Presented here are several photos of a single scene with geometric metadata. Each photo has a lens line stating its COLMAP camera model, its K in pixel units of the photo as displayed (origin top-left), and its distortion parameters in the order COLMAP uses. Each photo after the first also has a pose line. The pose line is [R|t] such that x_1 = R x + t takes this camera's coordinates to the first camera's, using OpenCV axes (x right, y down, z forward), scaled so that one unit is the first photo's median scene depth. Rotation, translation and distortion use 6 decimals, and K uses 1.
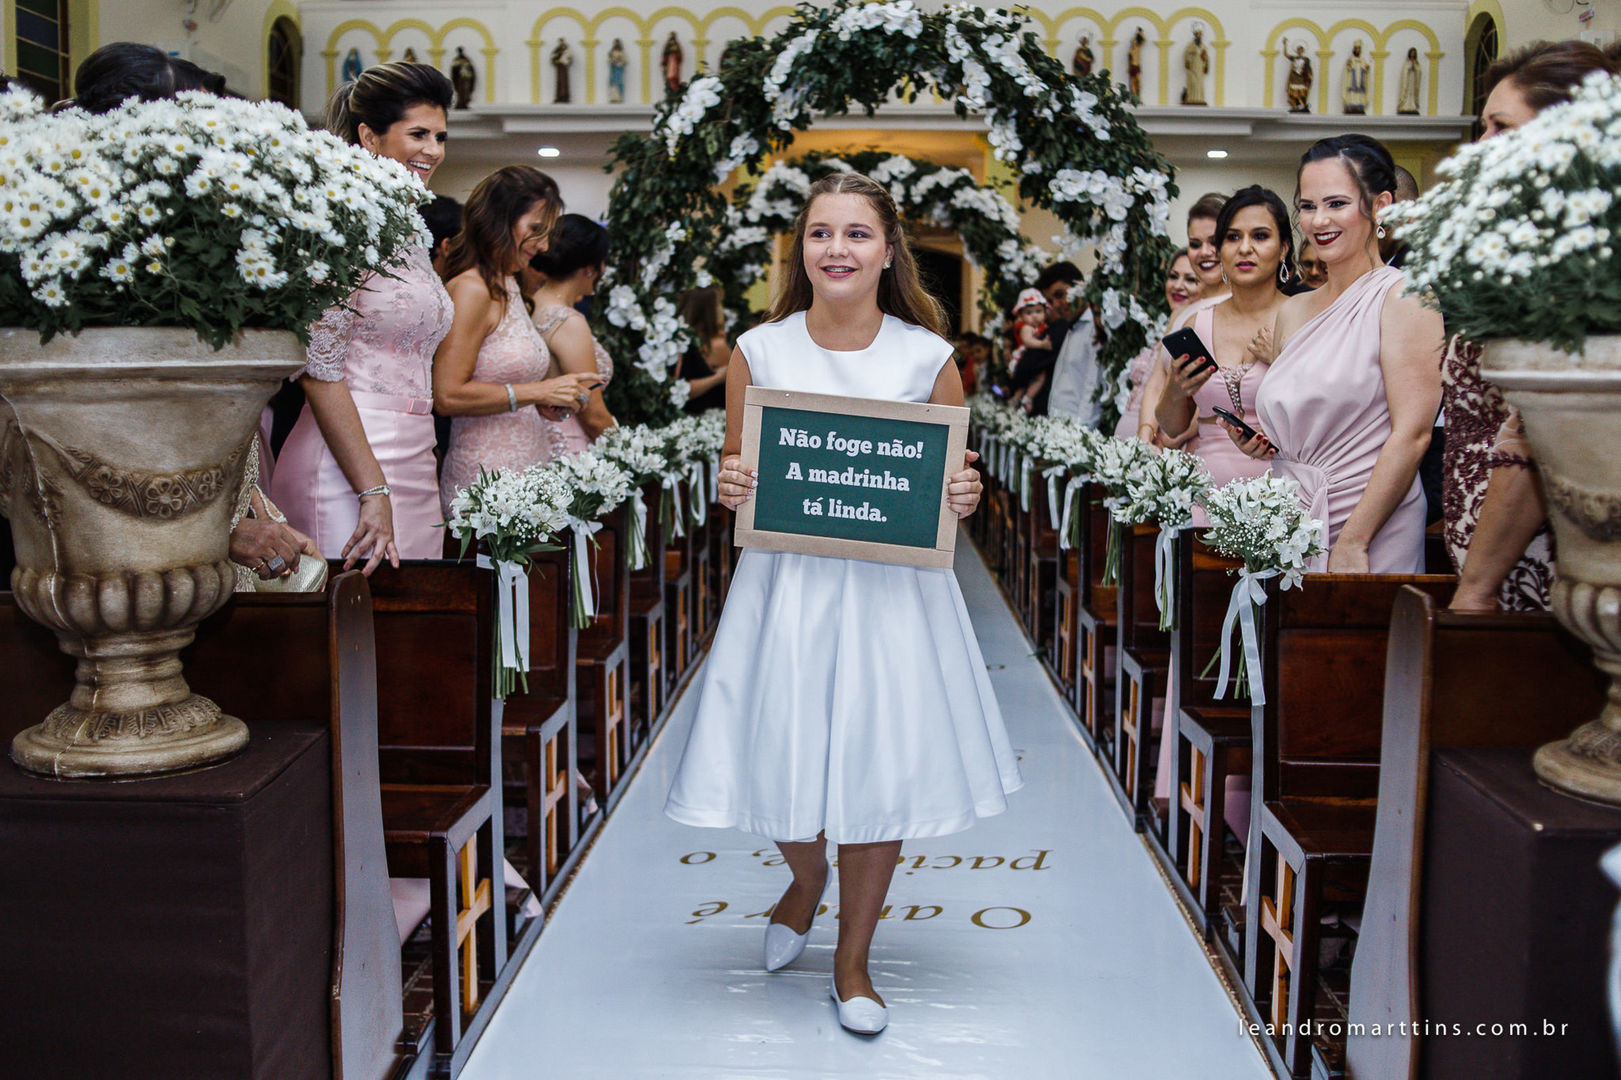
lens RADIAL K [[1627.8, 0, 810.4], [0, 1627.8, 570.9], [0, 0, 1]] dist [-0.073014, 0.008124]
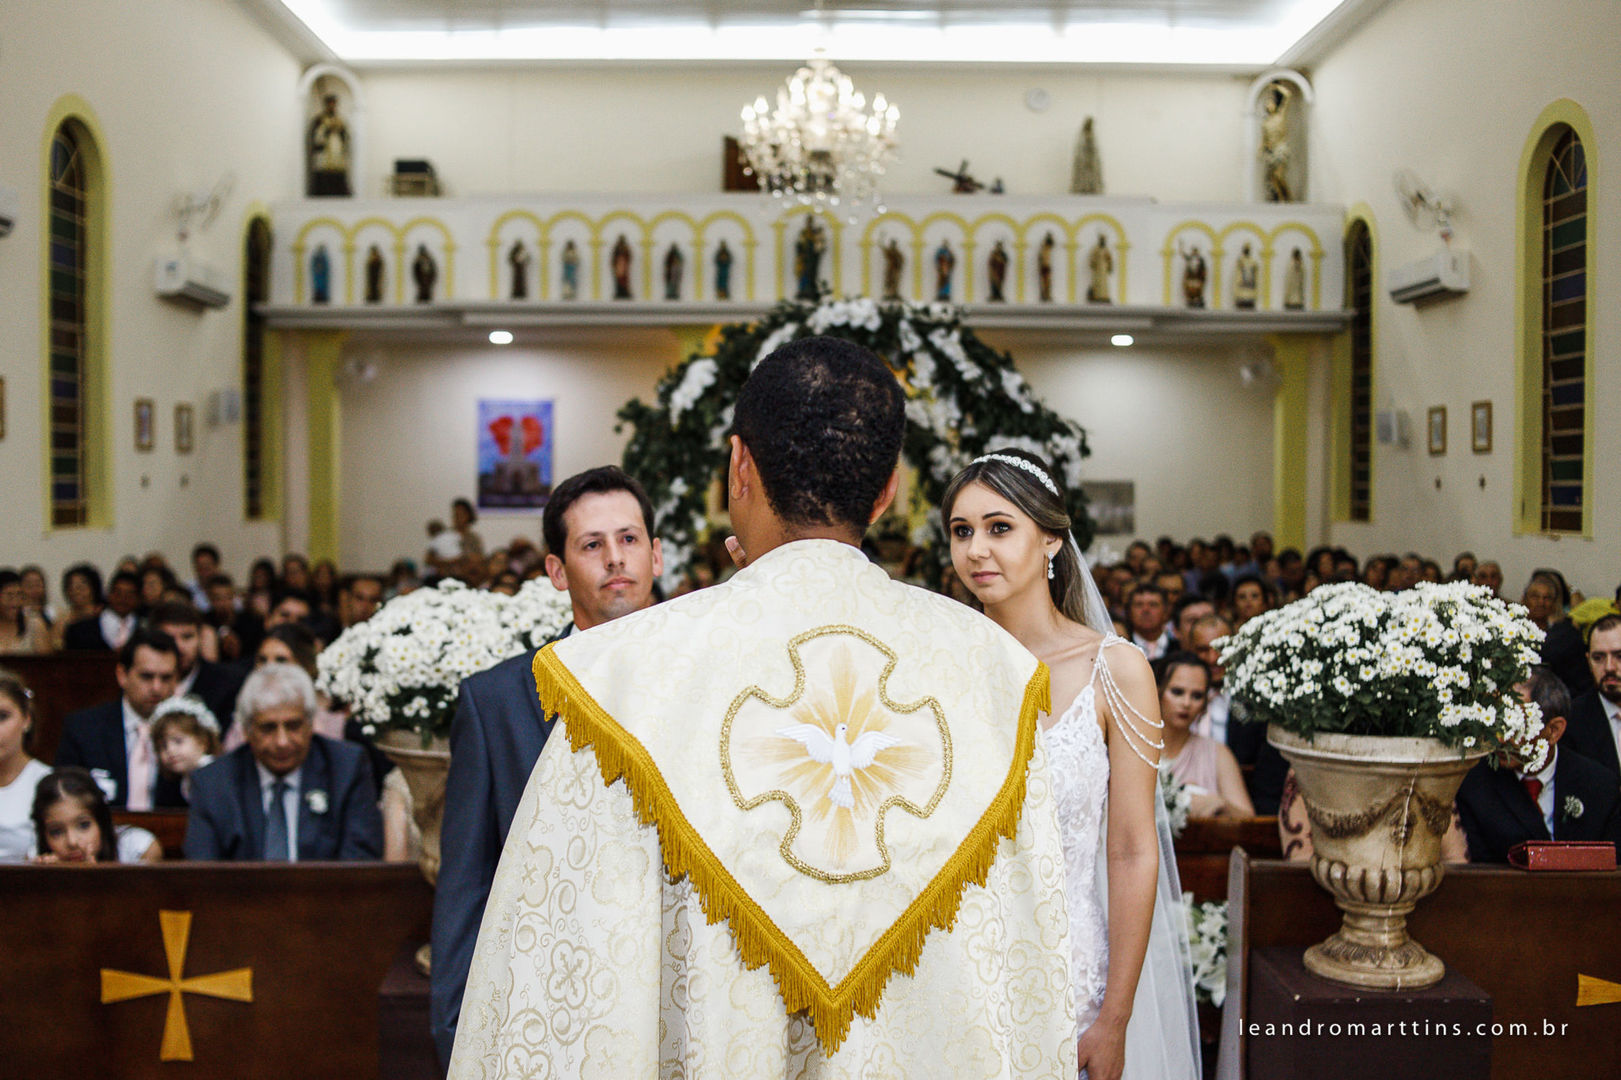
lens RADIAL K [[1688.0, 0, 775.6], [0, 1688.0, 565.4], [0, 0, 1]] dist [-0.073706, -0.023686]
pose [[0.999237, -0.003375, 0.038909, -0.059454], [0.006394, 0.996954, -0.077727, -0.052056], [-0.038528, 0.077916, 0.996215, -0.252777]]
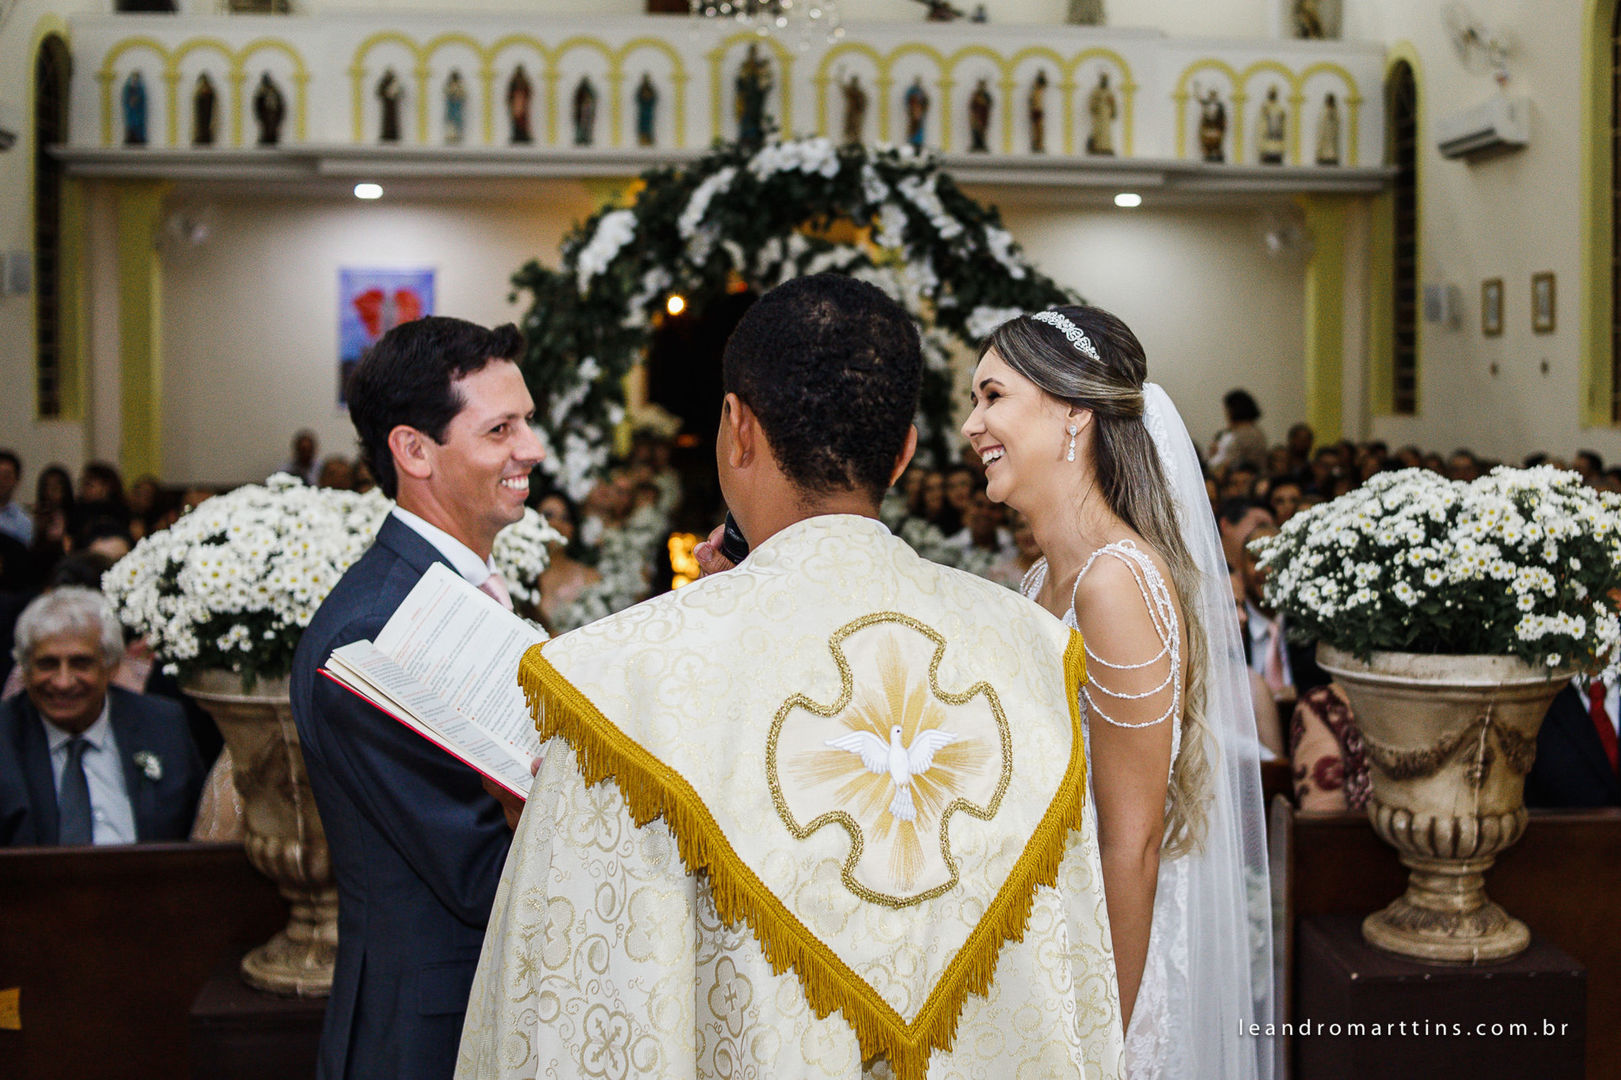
lens RADIAL K [[2026.3, 0, 996.6], [0, 2026.3, 456.0], [0, 0, 1]] dist [-0.068052, -0.018758]
pose [[0.984266, -0.009738, 0.176423, -0.056223], [0.025065, 0.996078, -0.084858, -0.047869], [-0.174905, 0.087944, 0.980650, -0.228542]]
